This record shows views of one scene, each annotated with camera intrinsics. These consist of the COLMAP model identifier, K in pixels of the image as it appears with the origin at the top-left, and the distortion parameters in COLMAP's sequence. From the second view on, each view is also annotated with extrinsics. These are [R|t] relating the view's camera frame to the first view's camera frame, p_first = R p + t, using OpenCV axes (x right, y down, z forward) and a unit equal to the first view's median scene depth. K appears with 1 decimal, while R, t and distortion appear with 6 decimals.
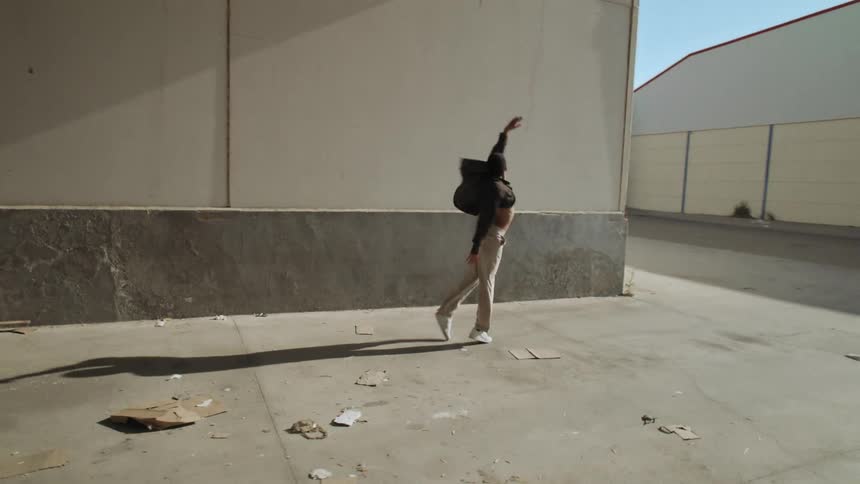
lens RADIAL K [[545.4, 0, 426.4], [0, 545.4, 243.8], [0, 0, 1]] dist [-0.073422, 0.065830]
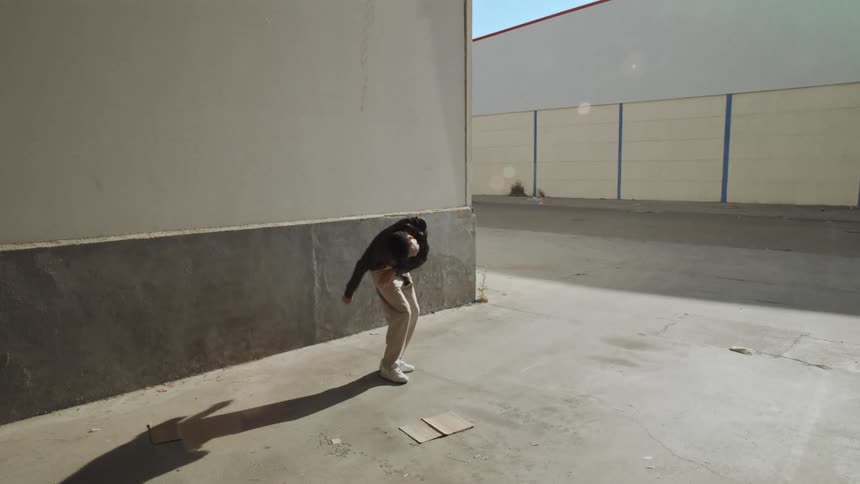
lens RADIAL K [[545.4, 0, 426.4], [0, 545.4, 243.8], [0, 0, 1]] dist [-0.073422, 0.065830]
pose [[0.920294, -0.090730, 0.380562, -0.047601], [0.082763, 0.995872, 0.037284, -0.048939], [-0.382374, -0.002816, 0.924003, 0.286775]]
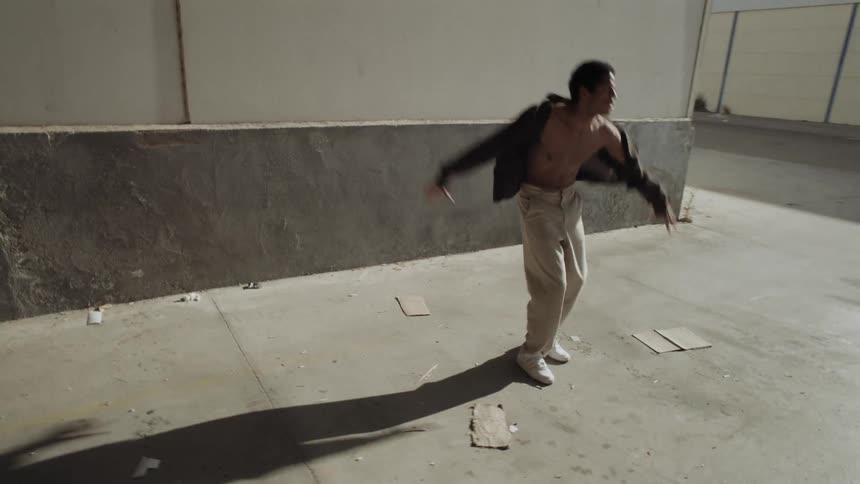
lens RADIAL K [[545.4, 0, 426.4], [0, 545.4, 243.8], [0, 0, 1]] dist [-0.073422, 0.065830]
pose [[0.992225, -0.032906, 0.120025, -0.159224], [0.008615, 0.980258, 0.197533, -0.047965], [-0.124156, -0.194963, 0.972921, 0.311970]]
